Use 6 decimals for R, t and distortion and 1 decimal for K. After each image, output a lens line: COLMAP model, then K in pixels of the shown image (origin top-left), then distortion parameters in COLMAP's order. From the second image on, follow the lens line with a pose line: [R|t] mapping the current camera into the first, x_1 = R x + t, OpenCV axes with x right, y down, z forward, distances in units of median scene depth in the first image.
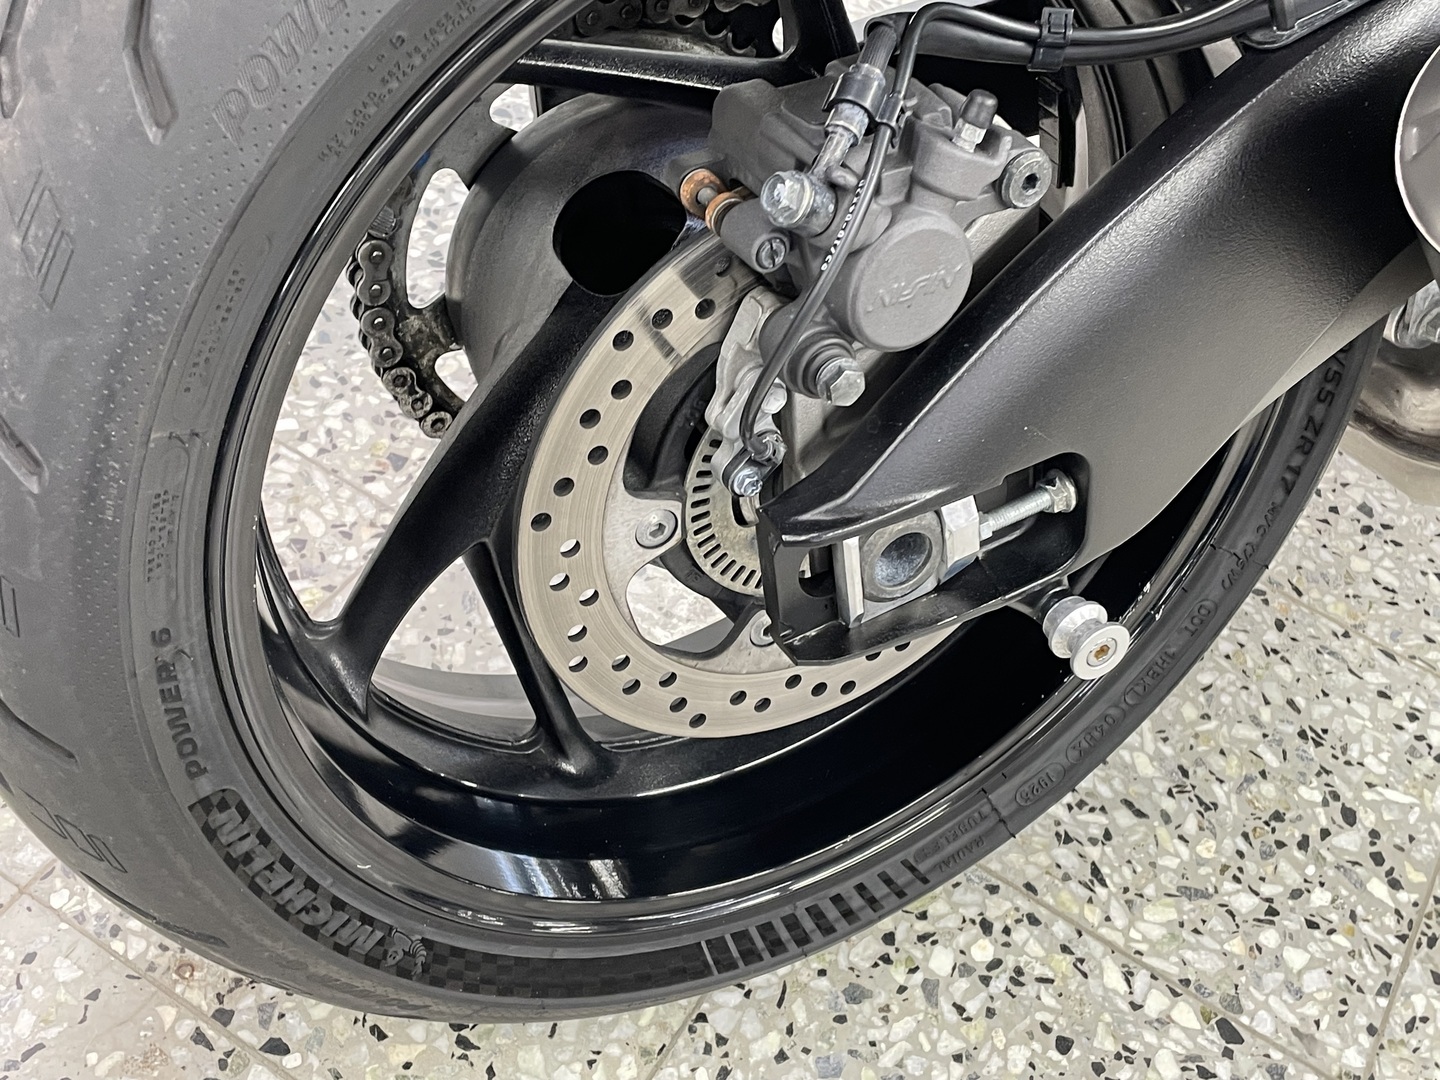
lens RADIAL K [[1698.0, 0, 684.1], [0, 1698.0, 537.3], [0, 0, 1]] dist [0.057762, 0.000000]
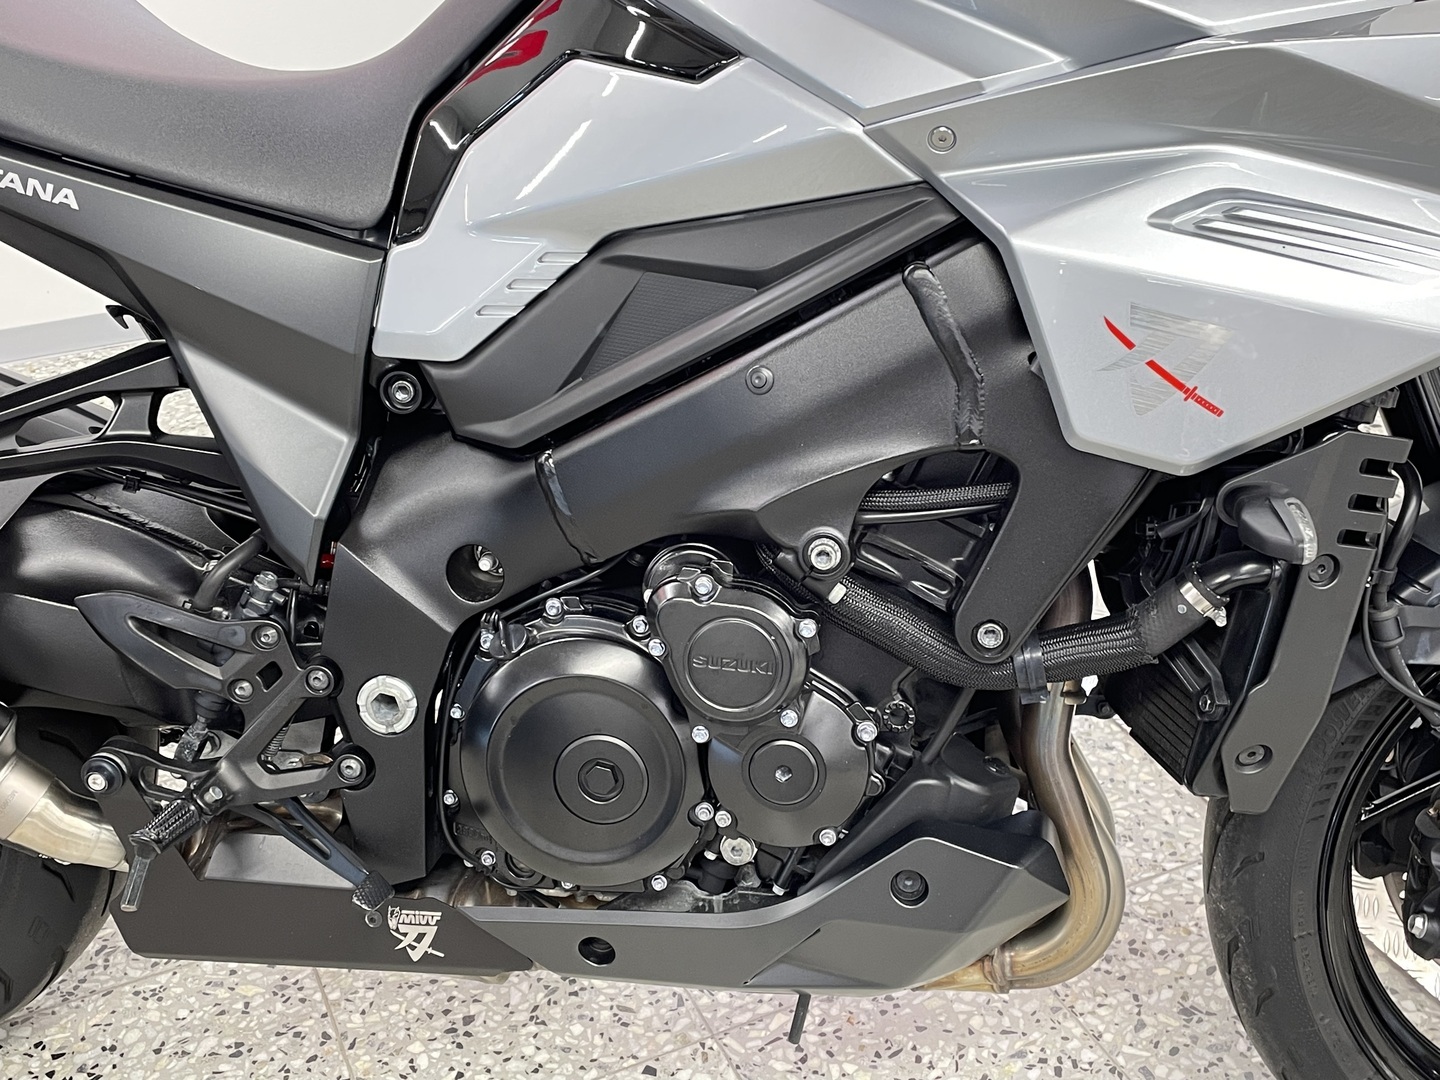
lens RADIAL K [[1698.0, 0, 728.0], [0, 1698.0, 544.0], [0, 0, 1]] dist [0.057762, 0.000000]
pose [[0.817890, 0.116678, -0.563420, 1.498835], [-0.324179, 0.902451, -0.283707, -0.045366], [0.475357, 0.414690, 0.775930, -0.106120]]
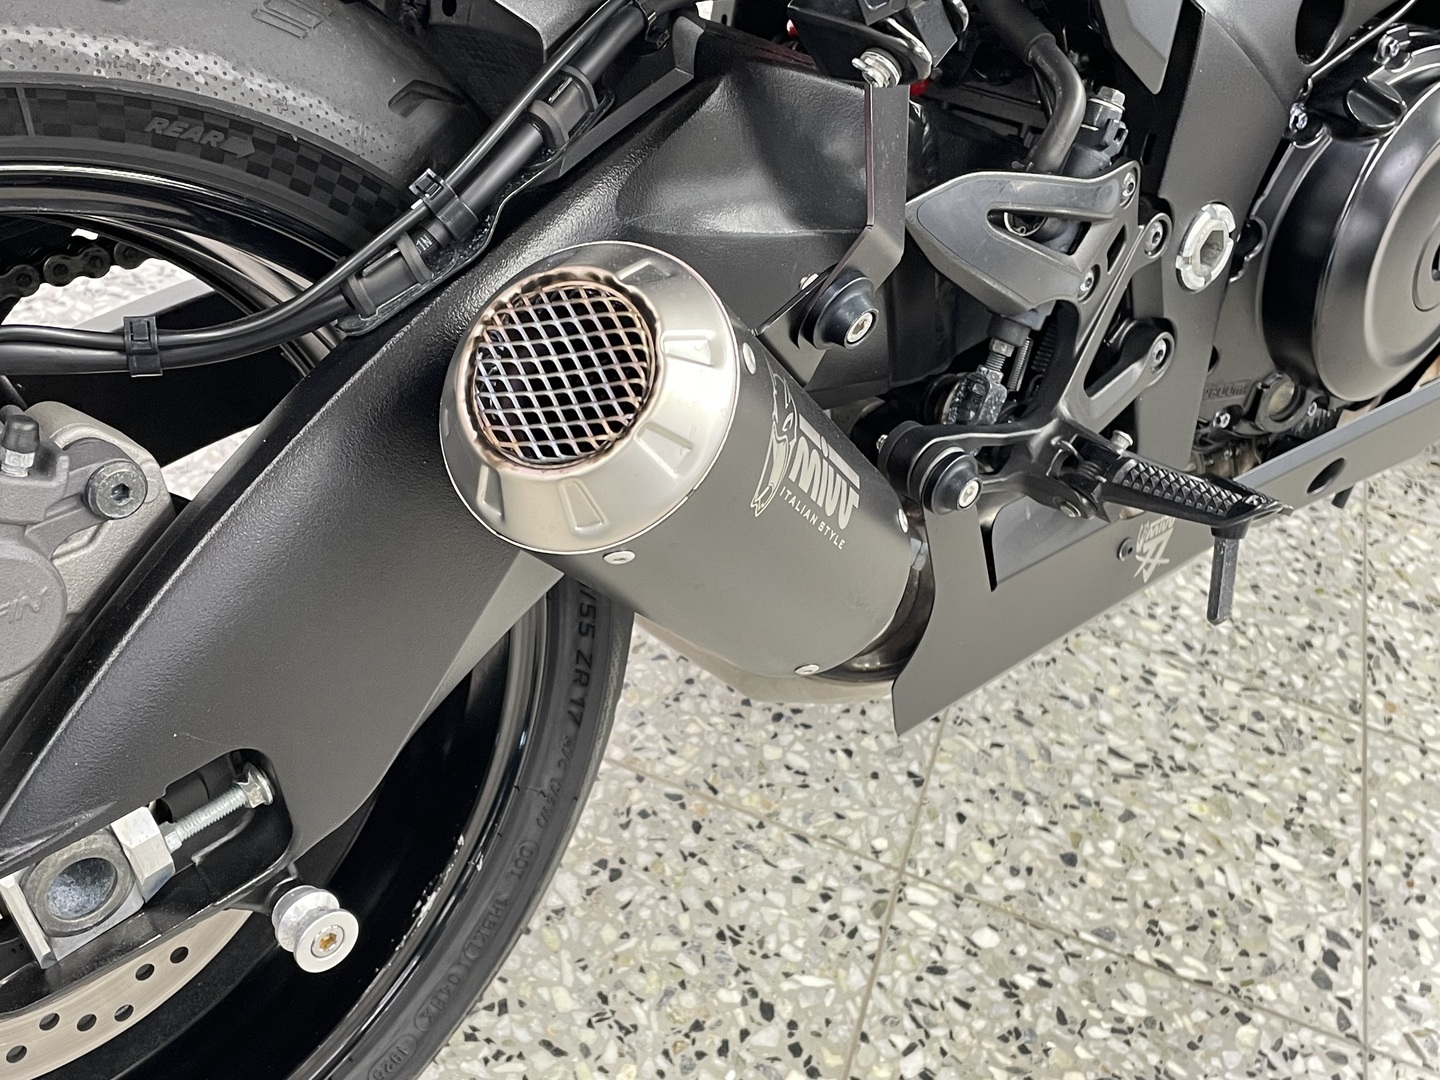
lens RADIAL K [[1698.0, 0, 687.2], [0, 1698.0, 550.9], [0, 0, 1]] dist [0.057762, 0.000000]
pose [[0.970899, -0.136862, 0.196530, 0.182922], [0.157532, 0.983064, -0.093644, -0.018143], [-0.180385, 0.121878, 0.976016, -0.008164]]
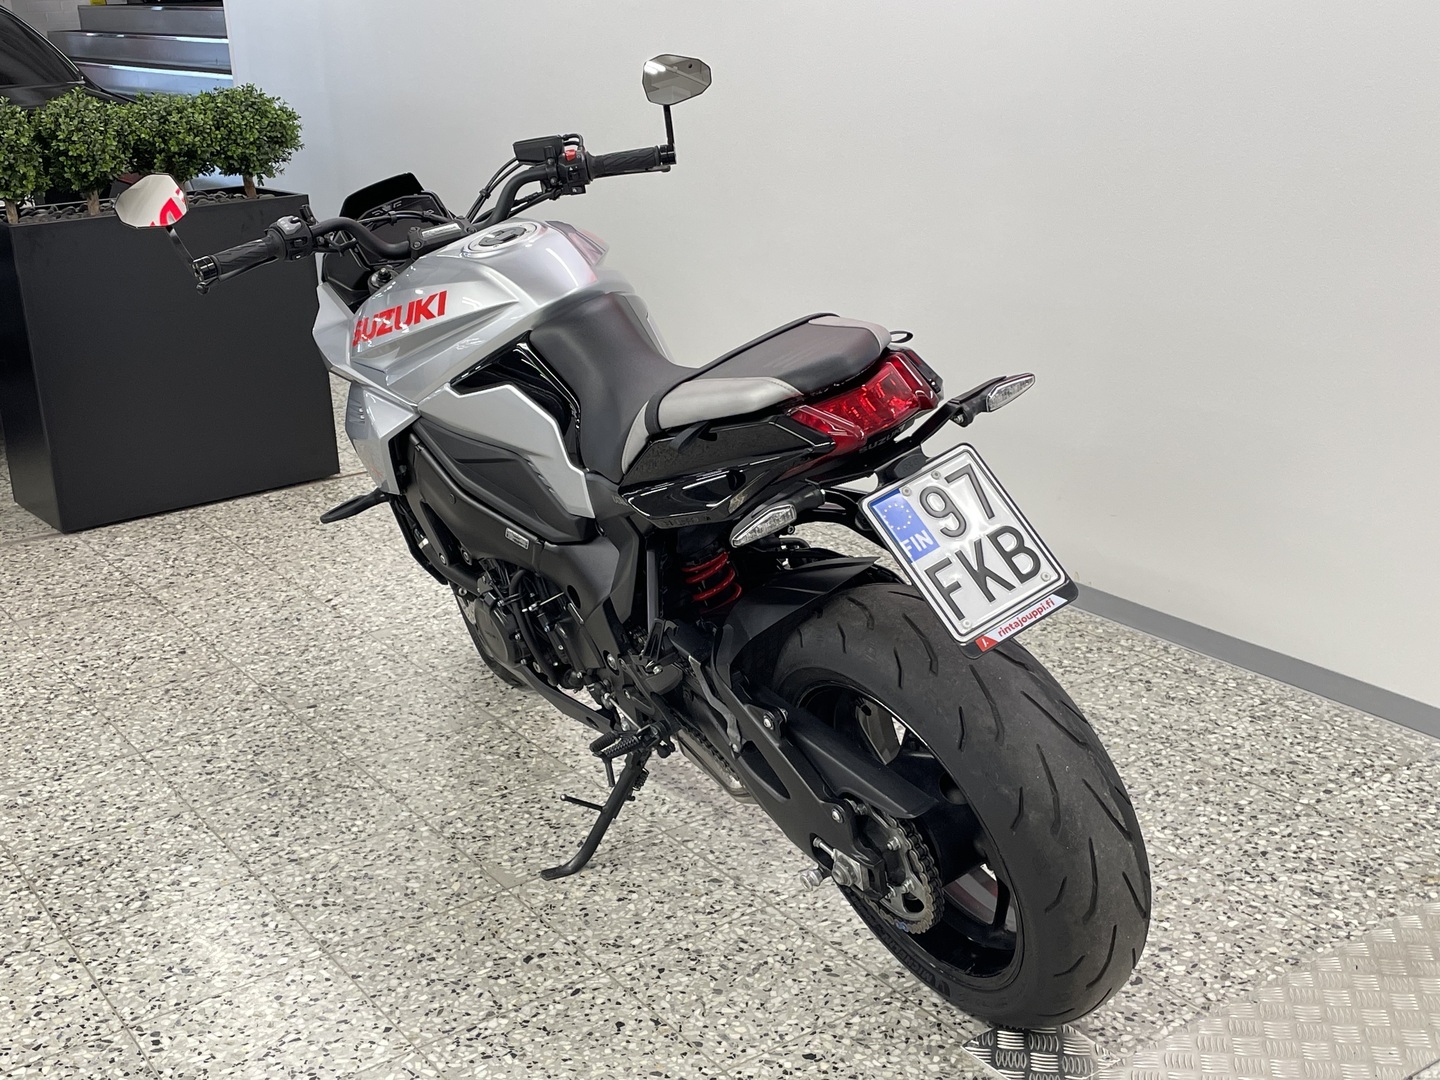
lens RADIAL K [[1740.1, 0, 670.8], [0, 1740.1, 559.0], [0, 0, 1]] dist [0.074234, 0.000000]
pose [[-0.419223, 0.158451, -0.893949, 2.585644], [-0.710128, 0.556261, 0.431615, -1.753005], [0.565659, 0.815762, -0.120677, 1.210456]]
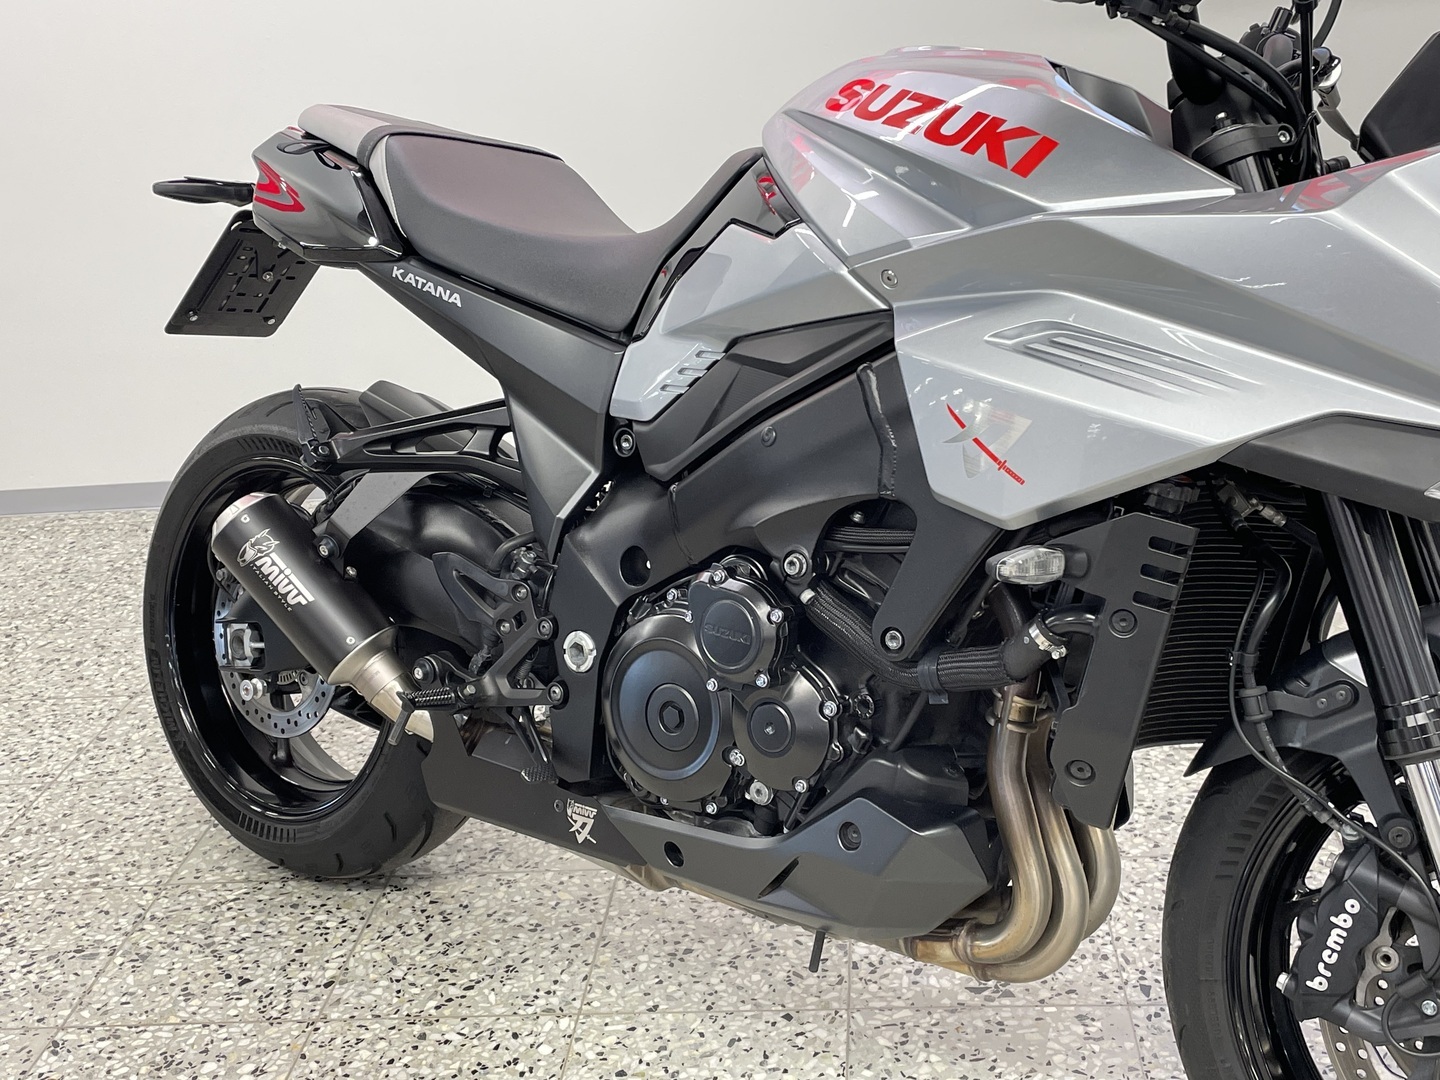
lens RADIAL K [[1698.0, 0, 722.0], [0, 1698.0, 538.3], [0, 0, 1]] dist [0.057762, 0.000000]
pose [[0.424071, 0.118931, -0.897786, 2.258432], [-0.584607, 0.793074, -0.171081, -0.085911], [0.691664, 0.597402, 0.405847, 0.085612]]
